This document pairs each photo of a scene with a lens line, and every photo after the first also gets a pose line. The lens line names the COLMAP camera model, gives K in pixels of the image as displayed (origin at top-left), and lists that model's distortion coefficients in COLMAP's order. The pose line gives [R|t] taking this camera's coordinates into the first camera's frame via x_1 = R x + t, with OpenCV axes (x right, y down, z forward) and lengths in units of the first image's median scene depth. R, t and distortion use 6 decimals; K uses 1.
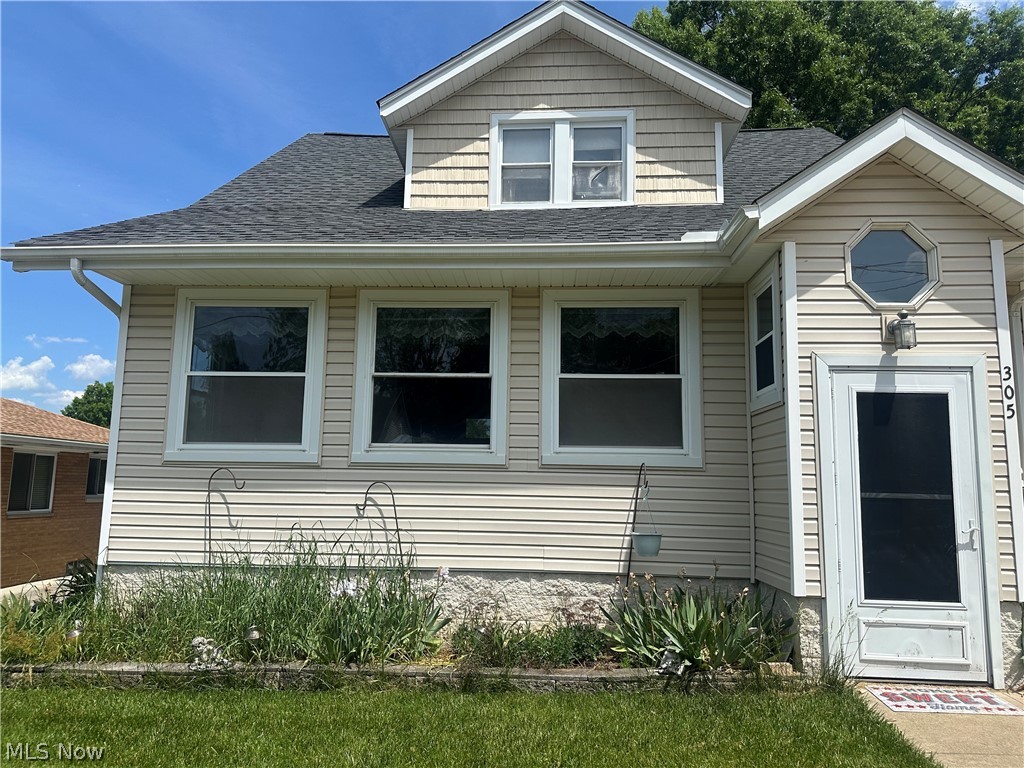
lens RADIAL K [[725.4, 0, 512.0], [0, 725.4, 384.0], [0, 0, 1]] dist [0.091273, -0.115061]
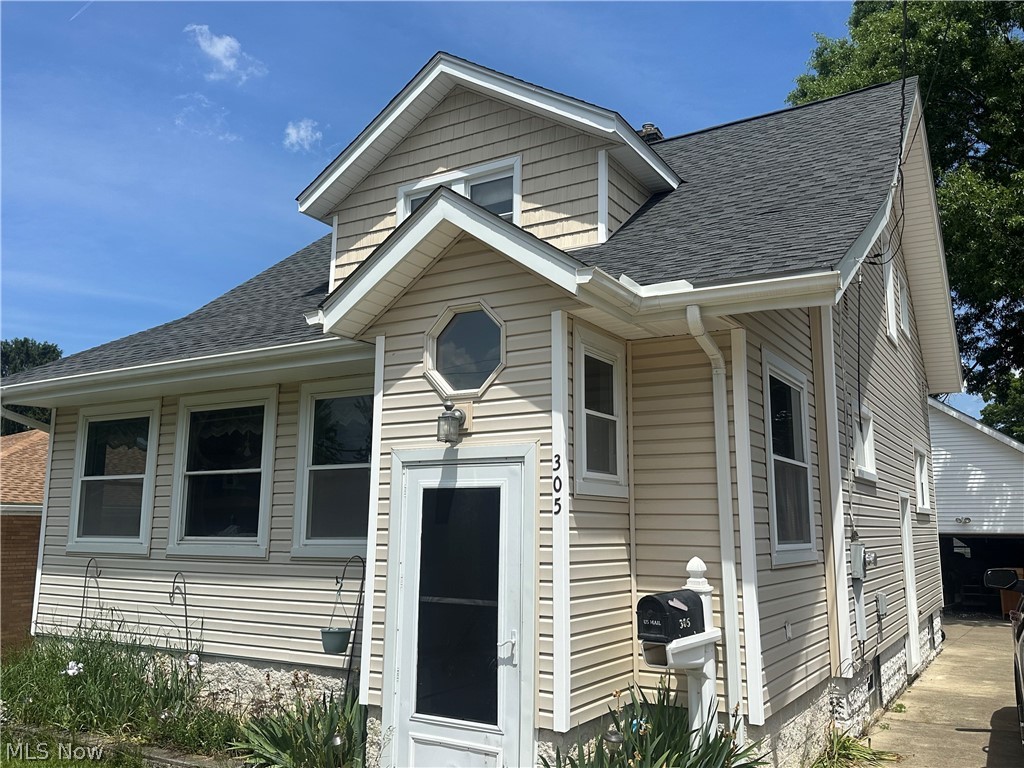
lens RADIAL K [[842.4, 0, 512.0], [0, 842.4, 384.0], [0, 0, 1]] dist [0.222070, -0.482939]
pose [[0.888338, -0.087336, -0.450808, 1.052208], [0.074533, 0.996152, -0.046117, -0.063431], [0.453101, 0.007367, 0.891429, 0.064379]]
